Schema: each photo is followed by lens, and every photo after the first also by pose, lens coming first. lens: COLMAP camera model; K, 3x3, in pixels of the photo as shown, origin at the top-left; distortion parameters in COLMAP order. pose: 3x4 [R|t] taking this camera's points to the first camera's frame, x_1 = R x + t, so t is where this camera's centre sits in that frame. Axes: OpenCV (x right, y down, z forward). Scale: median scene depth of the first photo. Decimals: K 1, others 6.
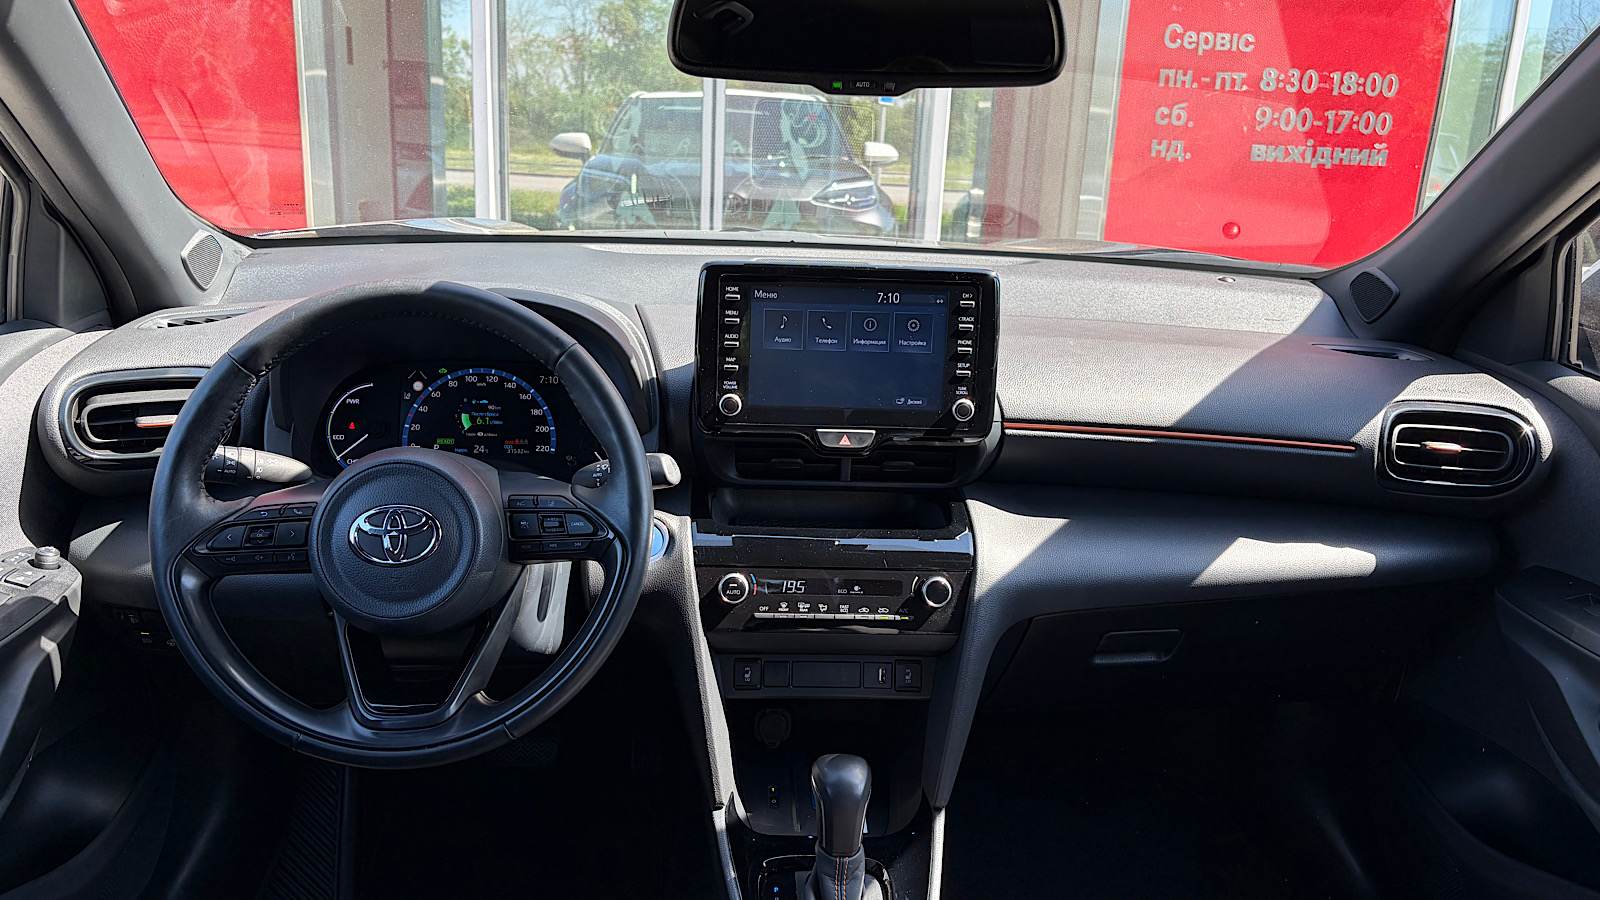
lens RADIAL K [[1238.6, 0, 823.4], [0, 1238.6, 450.5], [0, 0, 1]] dist [0.043399, -0.032316]
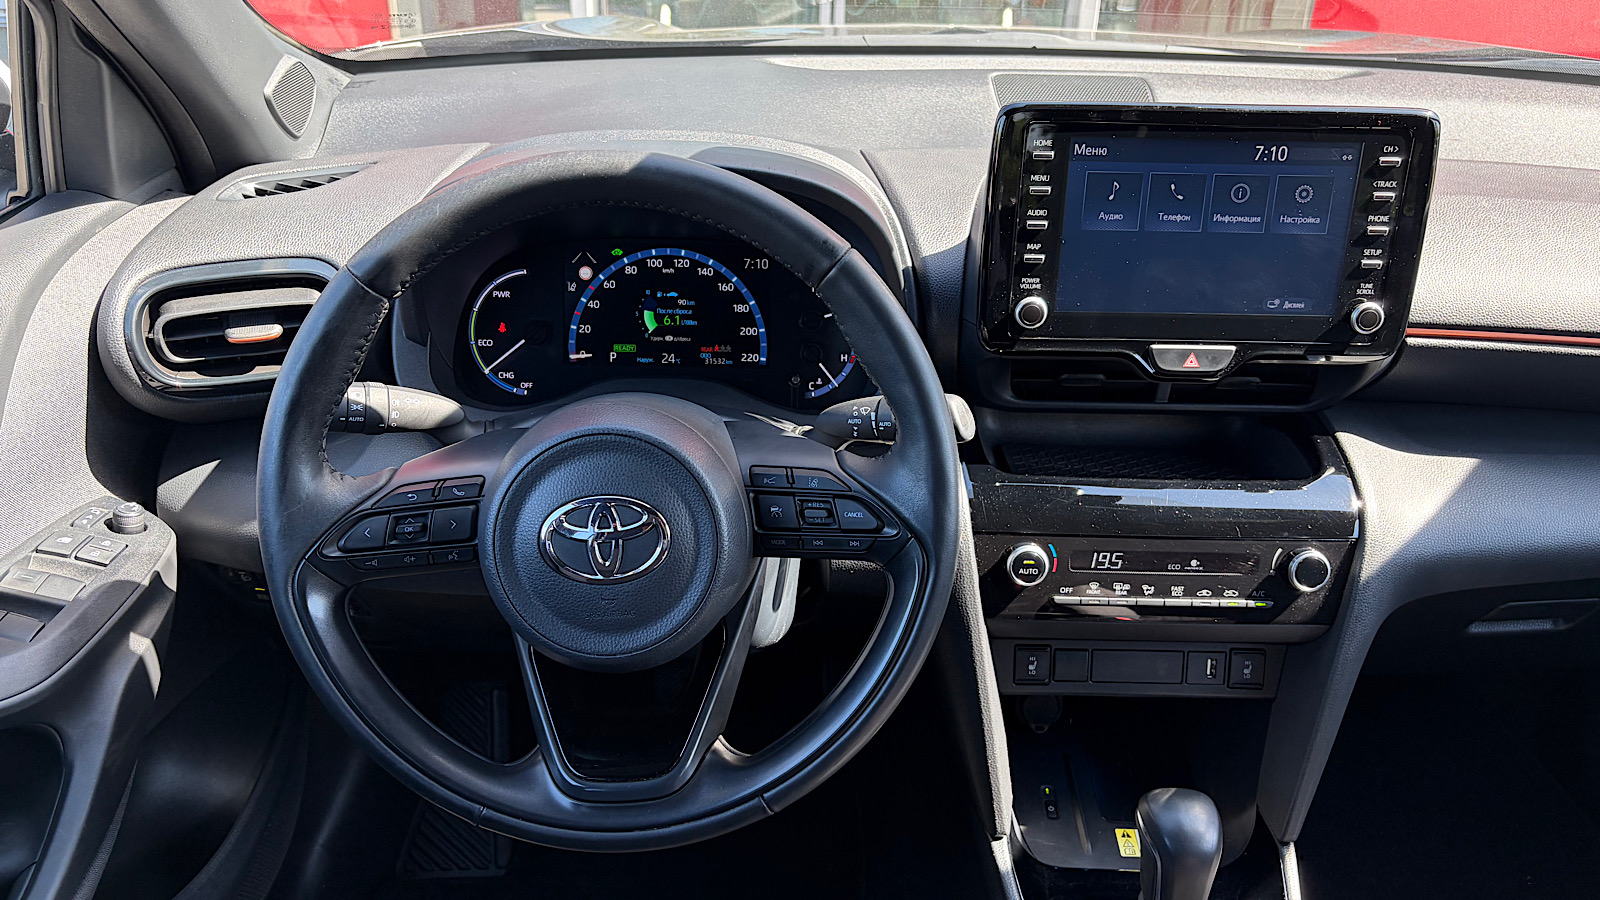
lens RADIAL K [[1238.6, 0, 812.8], [0, 1238.6, 460.1], [0, 0, 1]] dist [0.043399, -0.032316]
pose [[0.997599, 0.009757, -0.068564, -0.148514], [0.002531, 0.984226, 0.176899, -0.078698], [0.069208, -0.176648, 0.981838, 0.279733]]
